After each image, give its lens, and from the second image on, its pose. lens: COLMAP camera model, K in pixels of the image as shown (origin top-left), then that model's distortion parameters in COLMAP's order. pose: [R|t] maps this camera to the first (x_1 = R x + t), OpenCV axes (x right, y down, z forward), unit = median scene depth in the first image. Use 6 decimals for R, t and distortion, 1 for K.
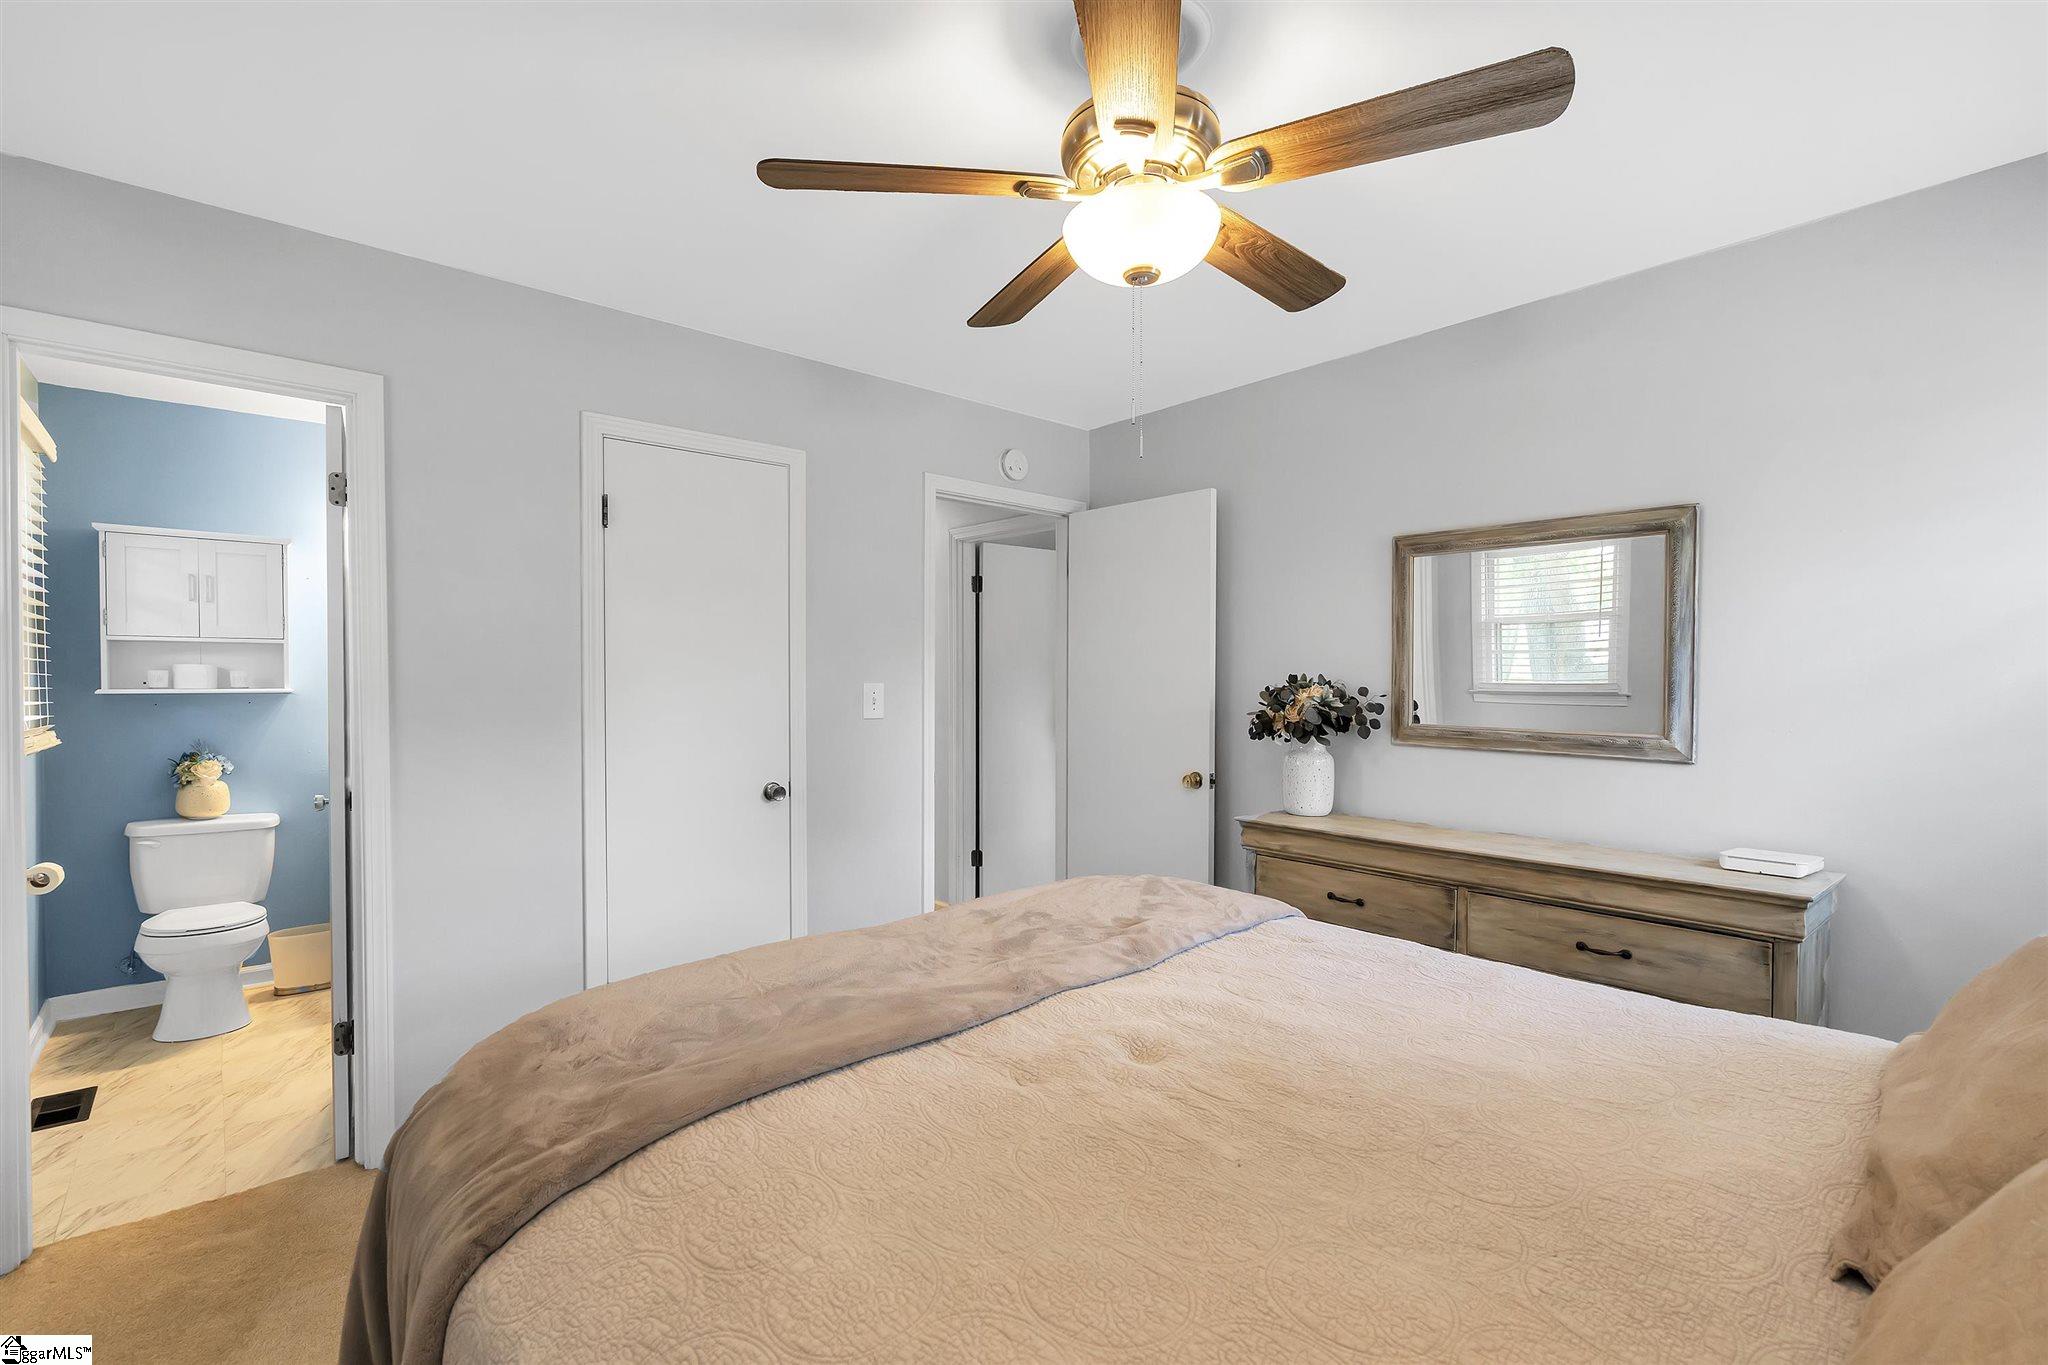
lens RADIAL K [[913.1, 0, 1022.1], [0, 913.1, 676.7], [0, 0, 1]] dist [-0.000092, 0.000043]
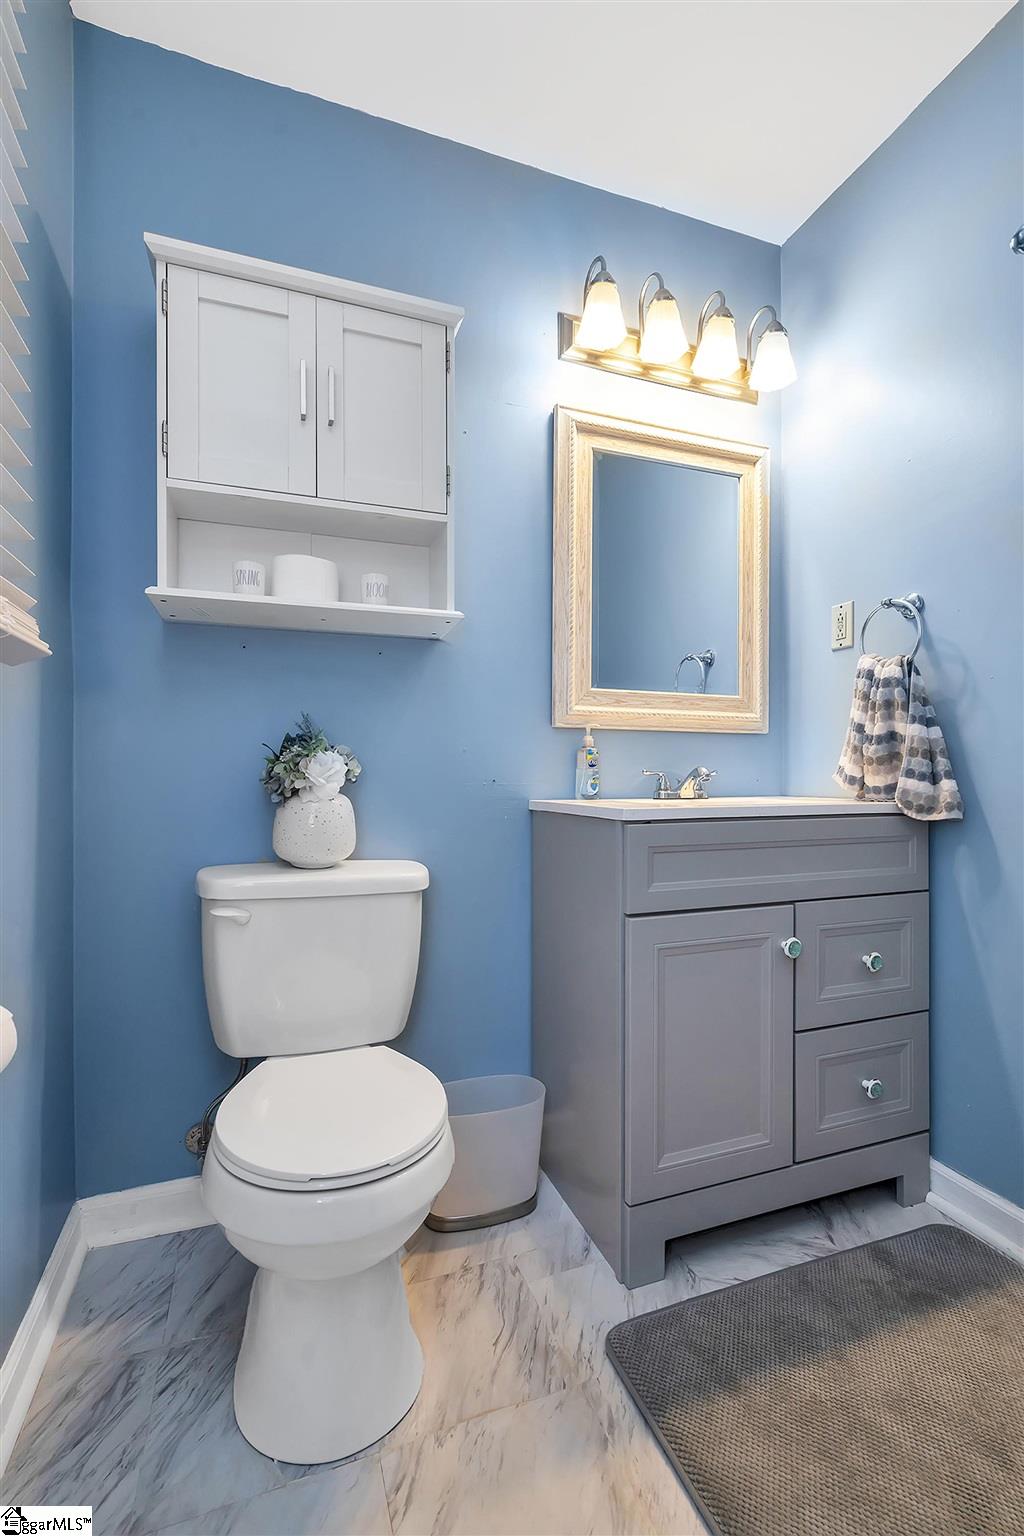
lens RADIAL K [[684.8, 0, 514.8], [0, 684.8, 776.2], [0, 0, 1]] dist [-0.000092, 0.000043]
pose [[0.931640, -0.008261, -0.363288, -0.667763], [-0.000058, 0.999738, -0.022883, 0.115064], [0.363382, 0.021339, 0.931396, 0.698248]]
